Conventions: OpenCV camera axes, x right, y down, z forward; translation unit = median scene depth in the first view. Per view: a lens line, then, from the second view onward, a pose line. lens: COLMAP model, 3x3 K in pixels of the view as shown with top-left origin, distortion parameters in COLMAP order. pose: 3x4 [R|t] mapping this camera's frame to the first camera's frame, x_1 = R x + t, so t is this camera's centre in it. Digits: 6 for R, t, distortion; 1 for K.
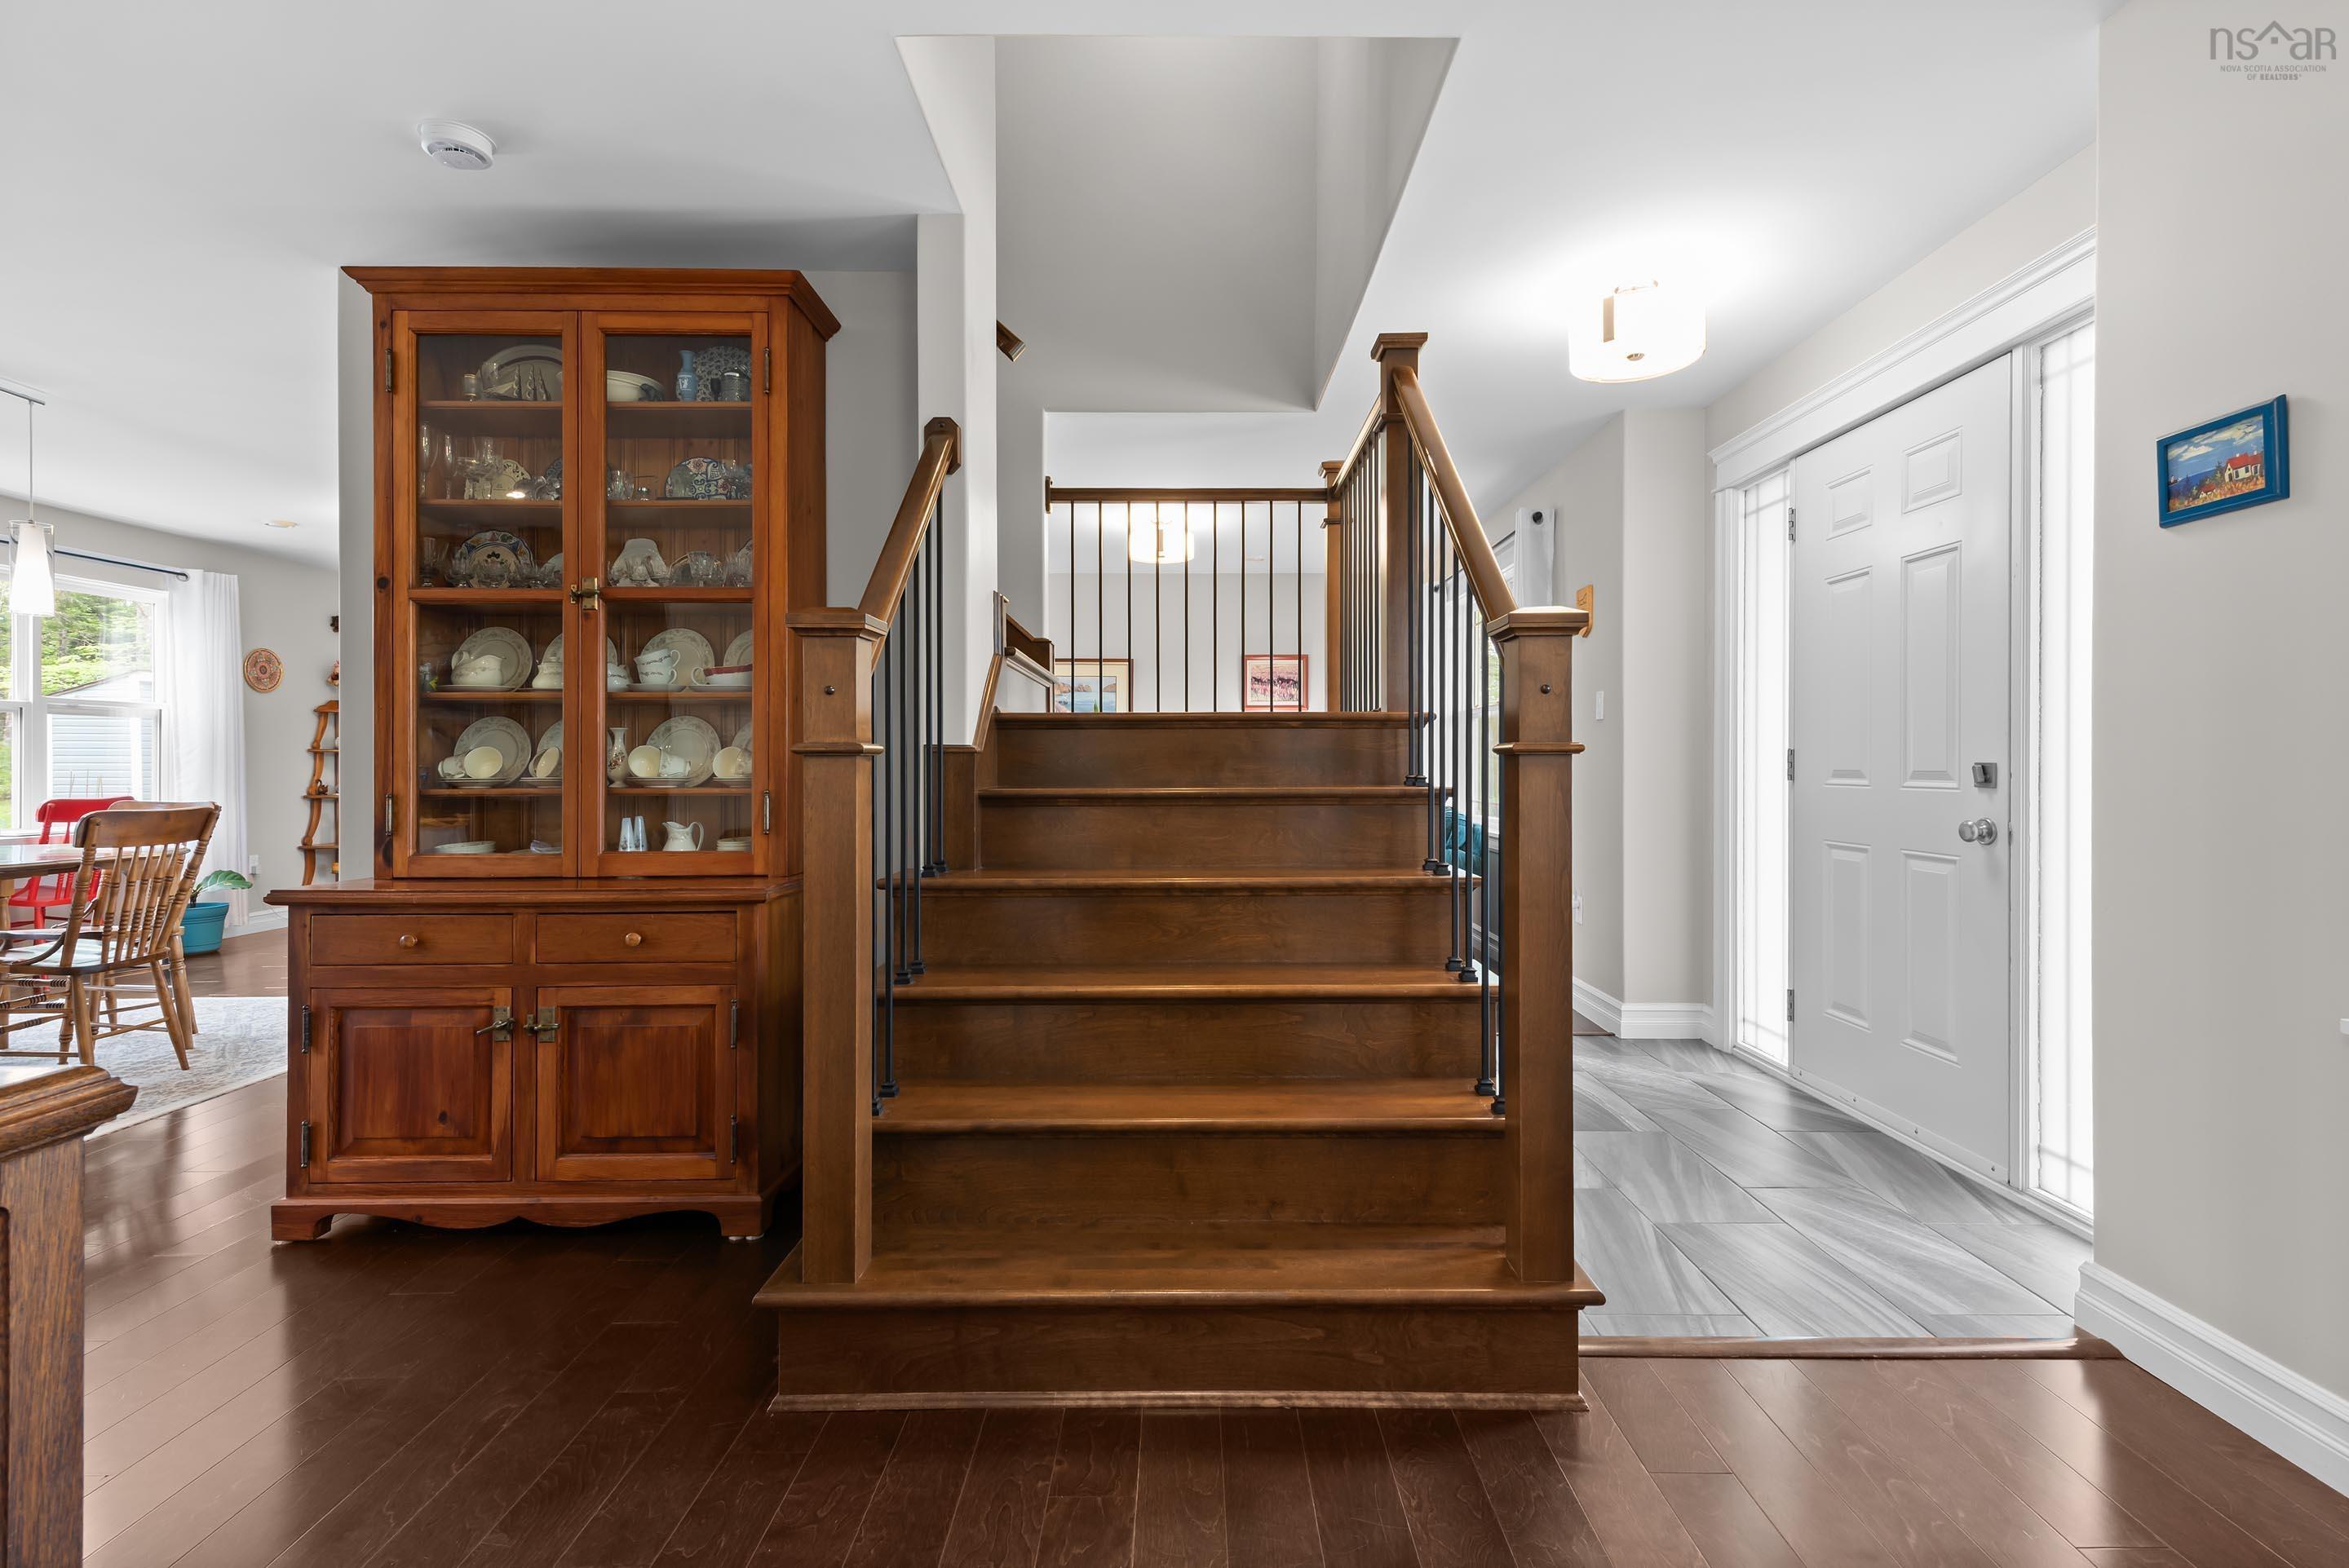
lens RADIAL K [[1052.1, 0, 1199.0], [0, 1052.1, 767.9], [0, 0, 1]] dist [0.011786, 0.000424]
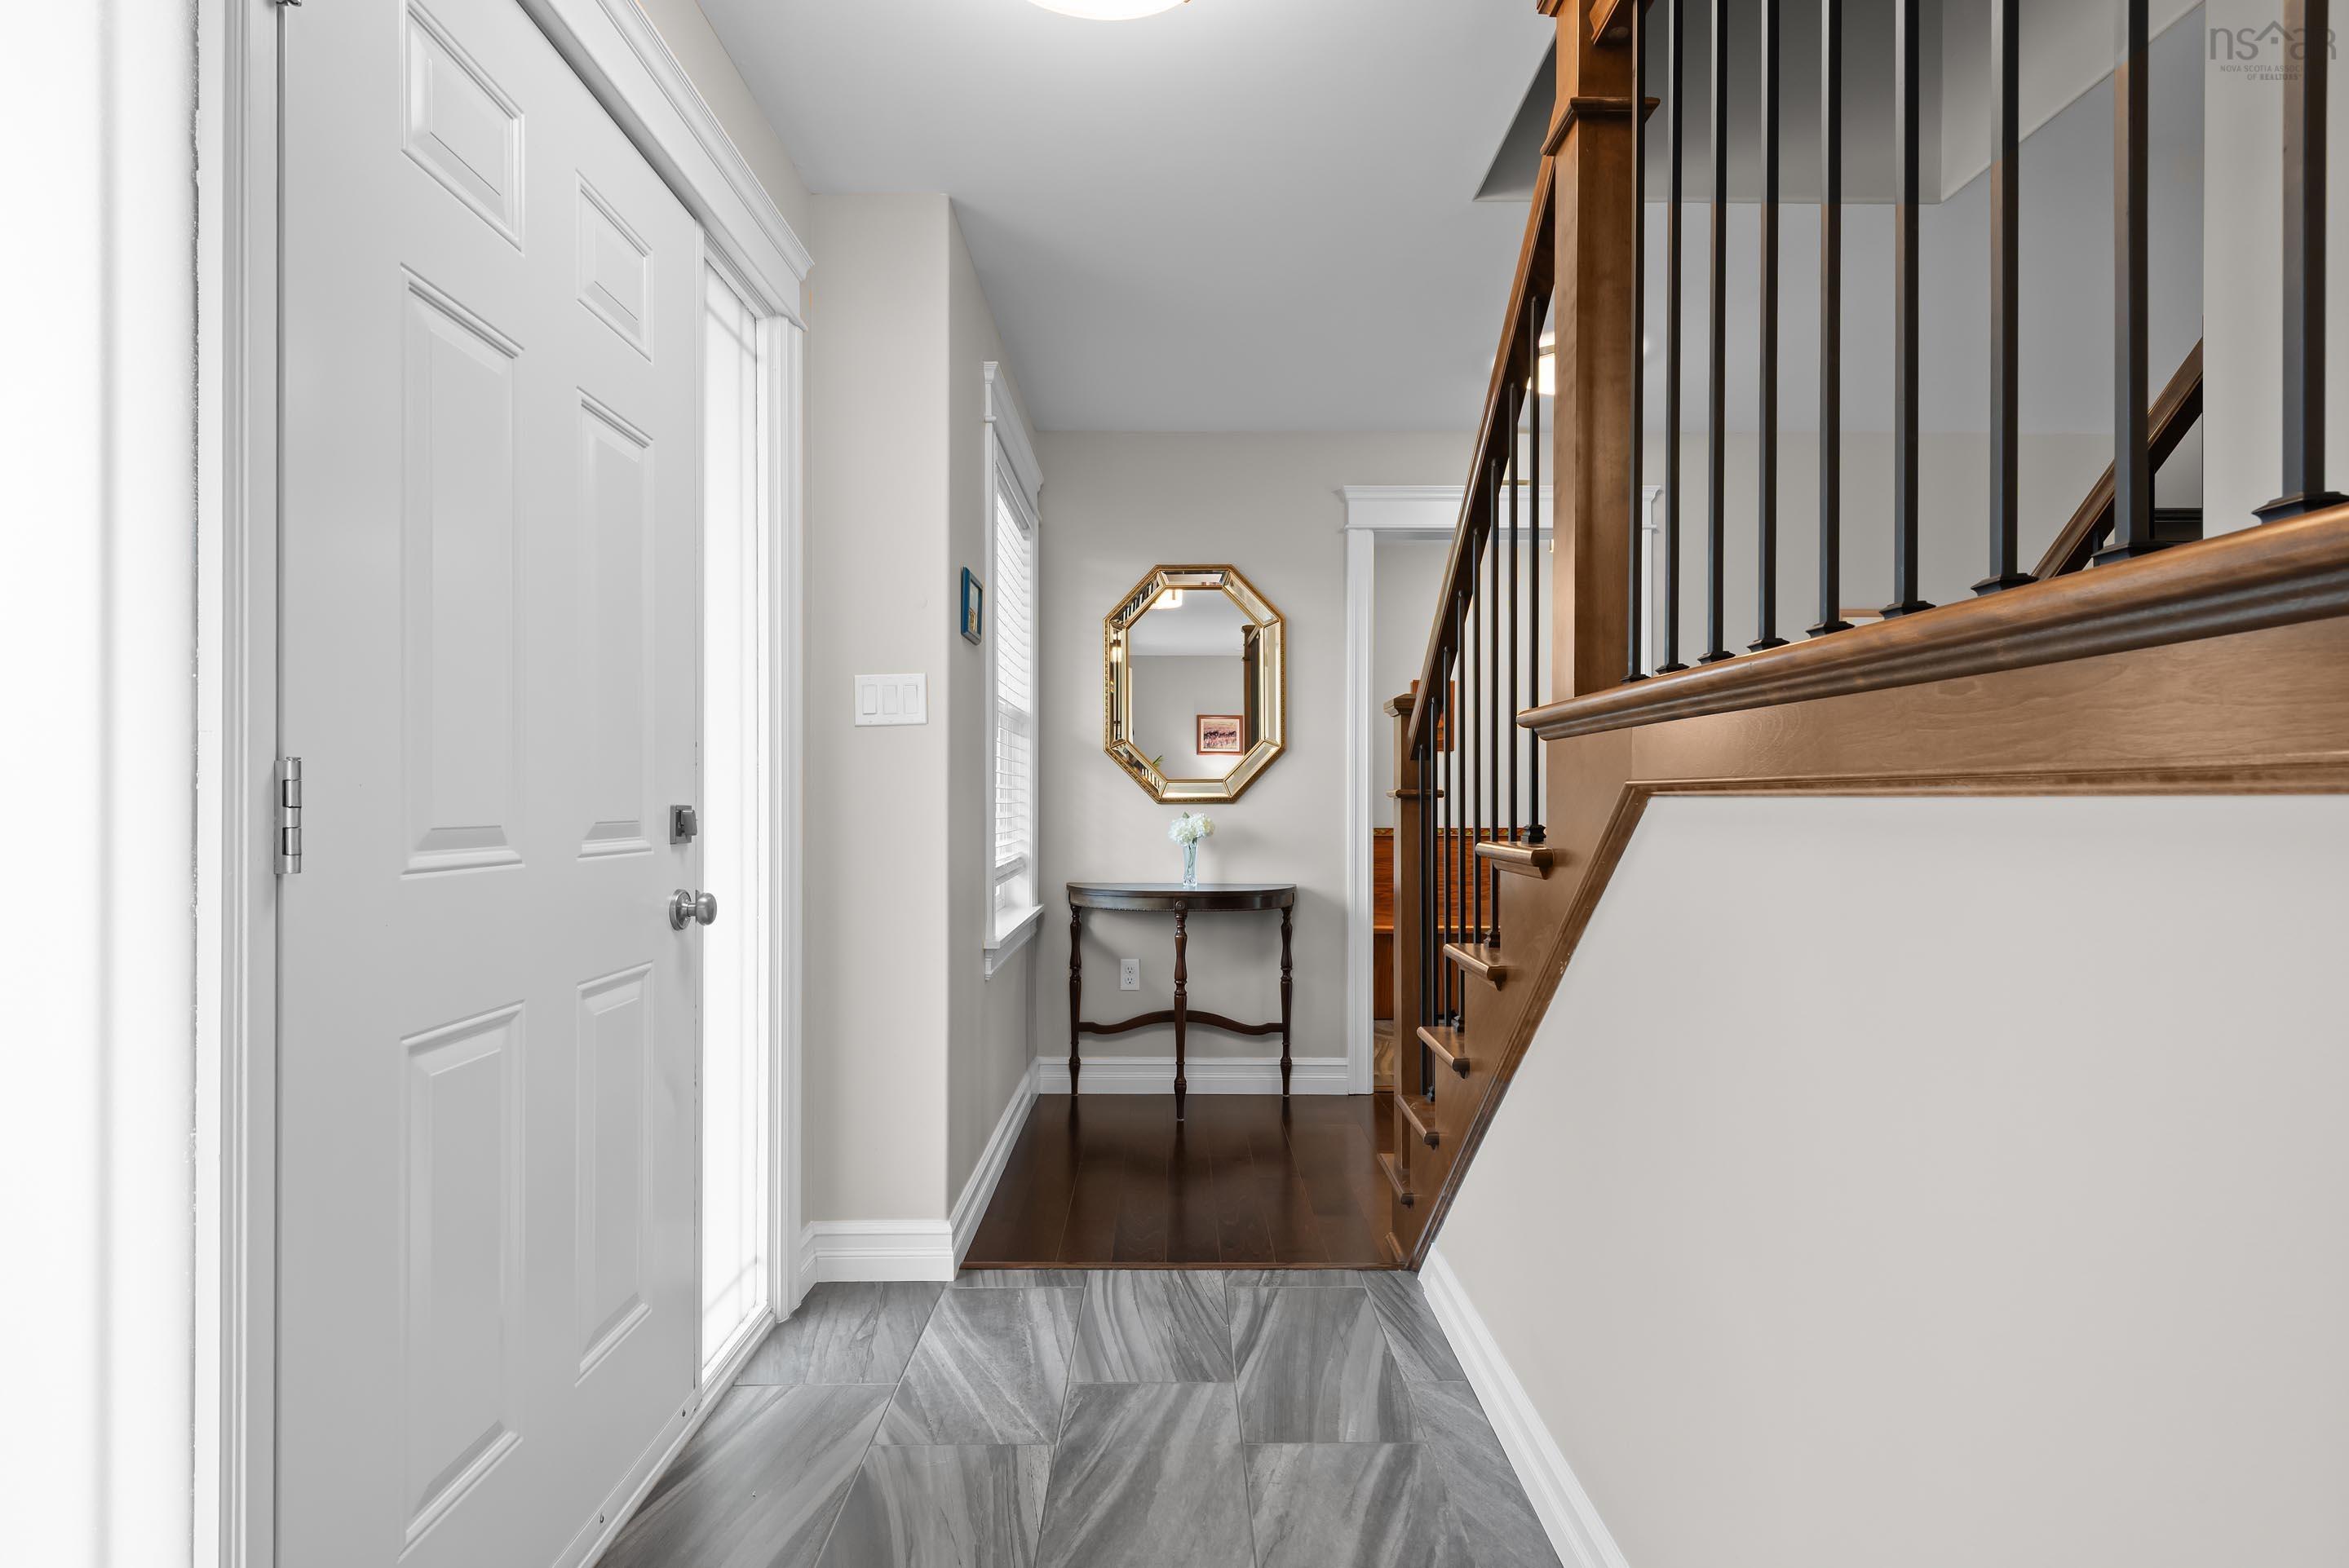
lens RADIAL K [[1132.3, 0, 1171.3], [0, 1132.3, 786.3], [0, 0, 1]] dist [0.004115, 0.000215]
pose [[-0.999939, -0.006051, 0.009264, 0.426668], [-0.006150, 0.999923, -0.010772, -0.011579], [-0.009198, -0.010828, -0.999899, 1.687570]]
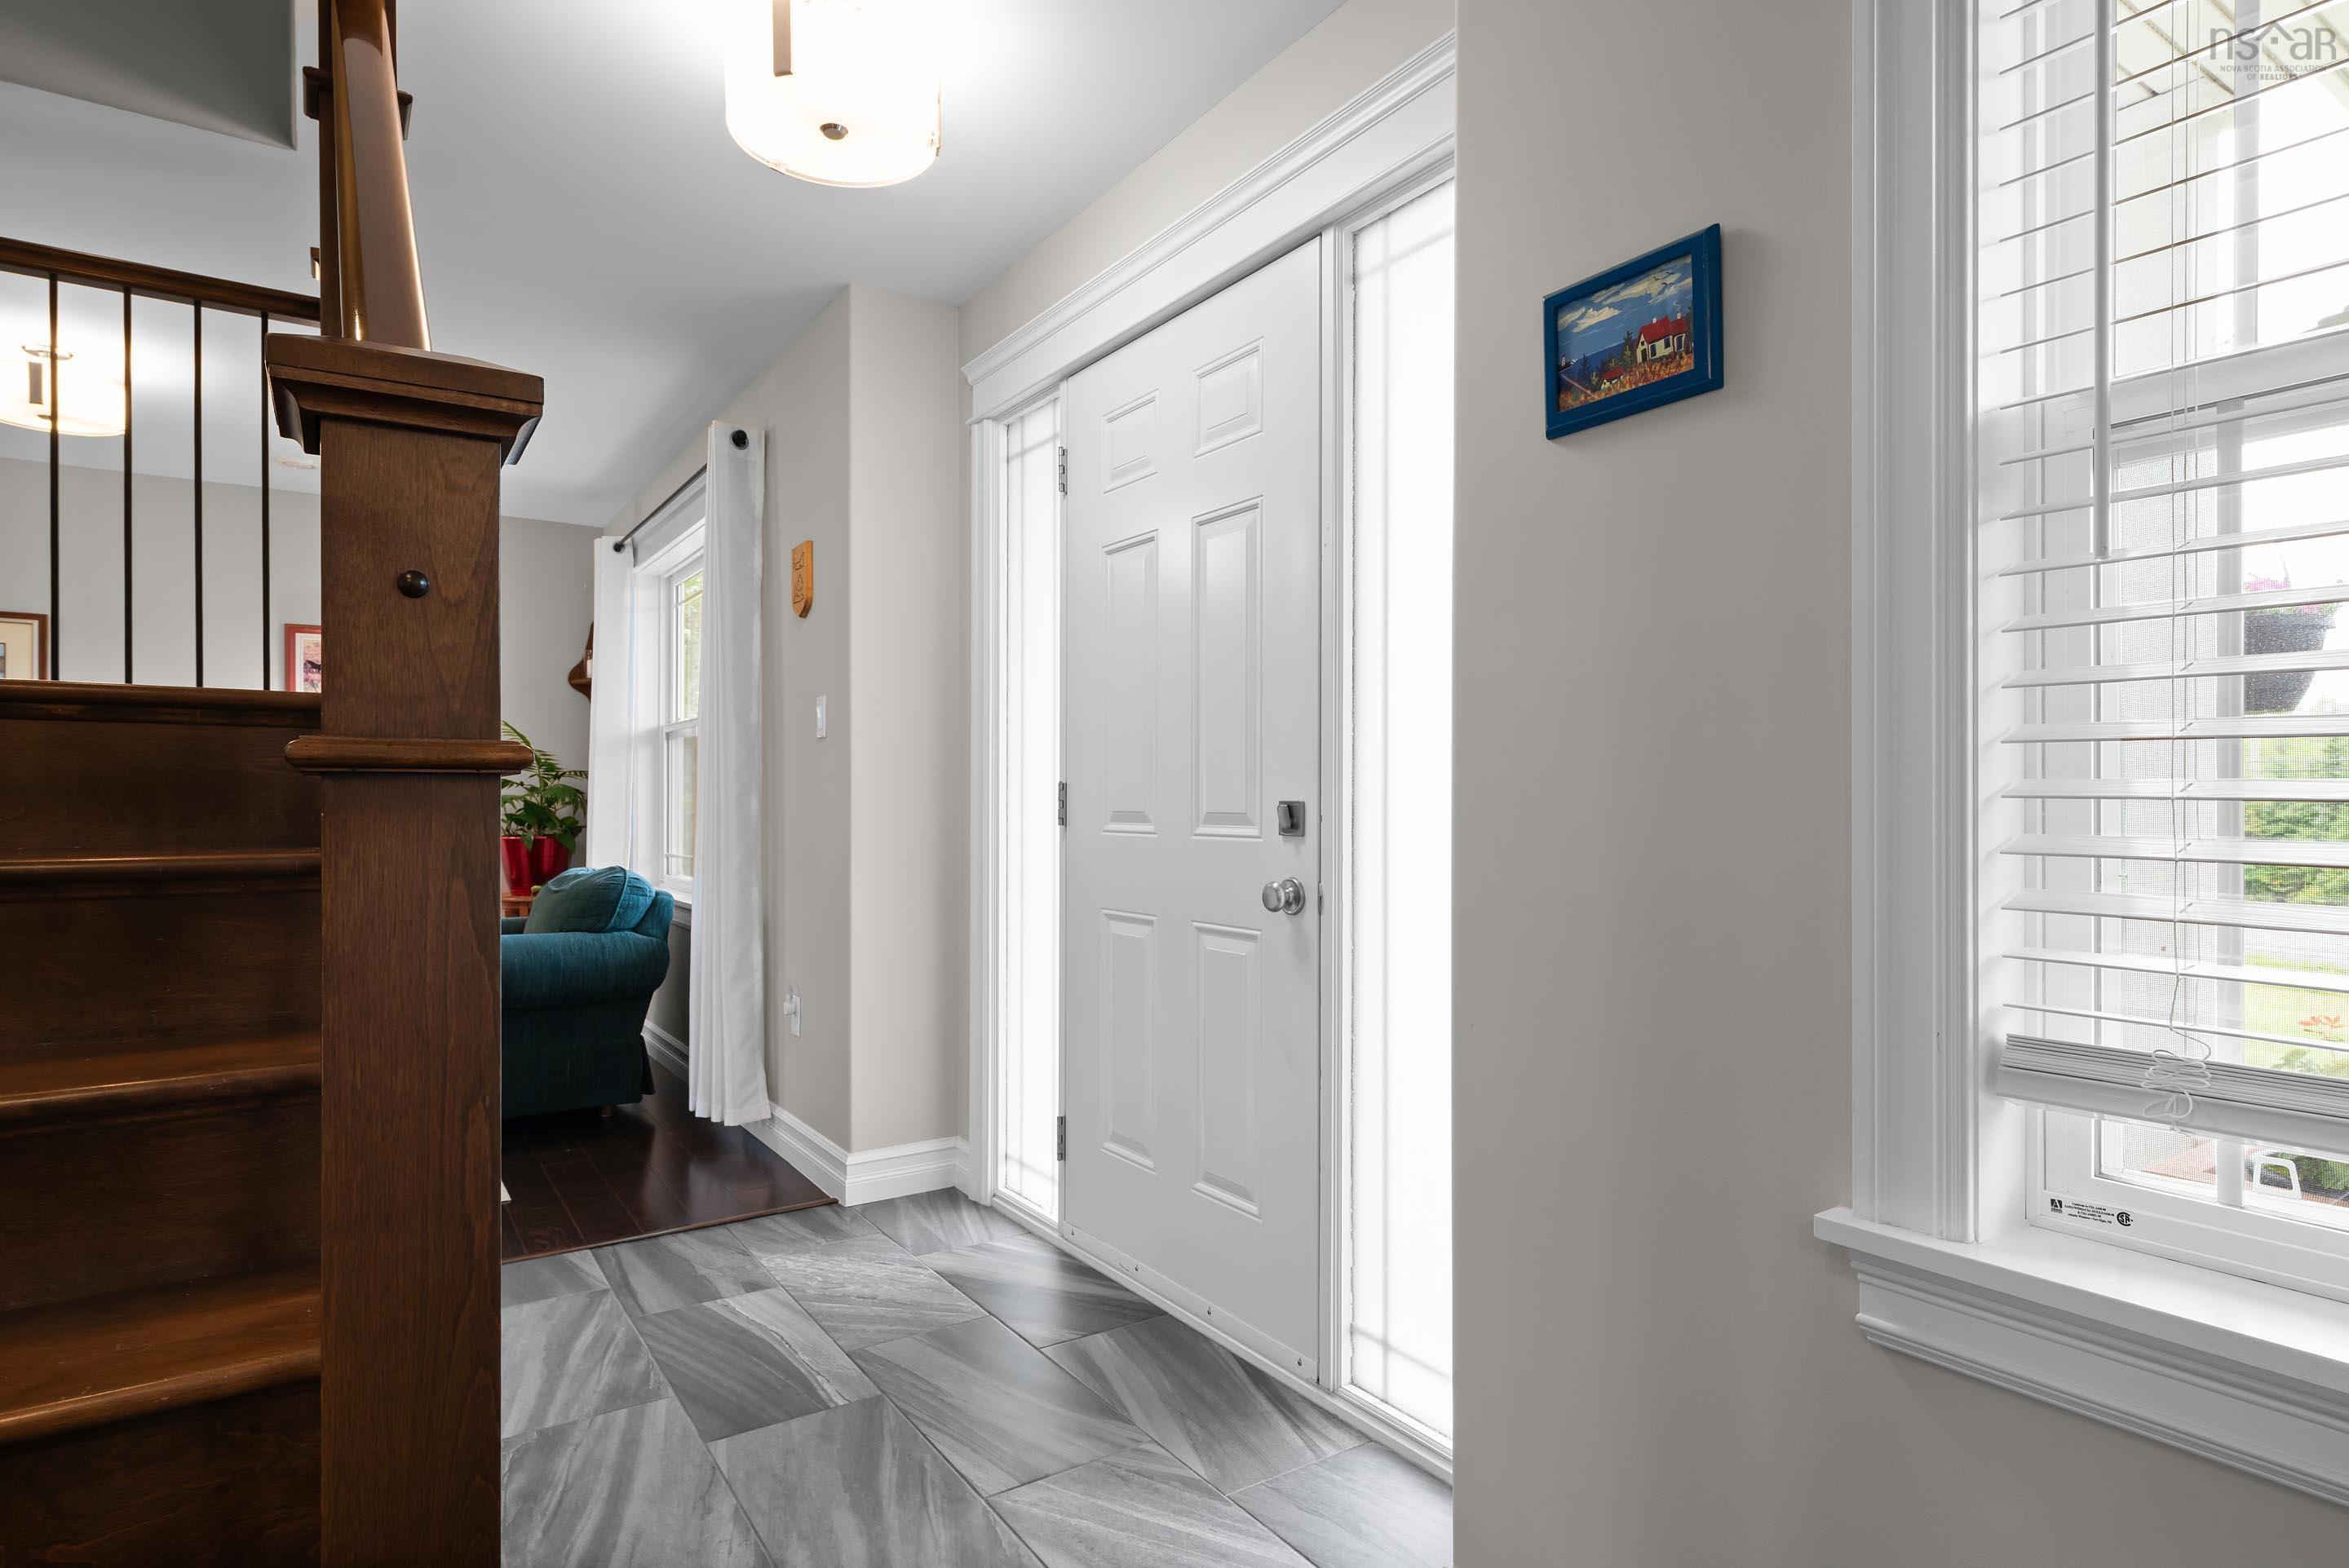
lens RADIAL K [[1223.3, 0, 1161.3], [0, 1223.3, 800.7], [0, 0, 1]] dist [-0.000508, -0.000675]
pose [[0.834290, 0.002355, 0.551320, 0.204388], [0.000146, 0.999990, -0.004493, -0.001547], [-0.551325, 0.003829, 0.834282, 0.347321]]
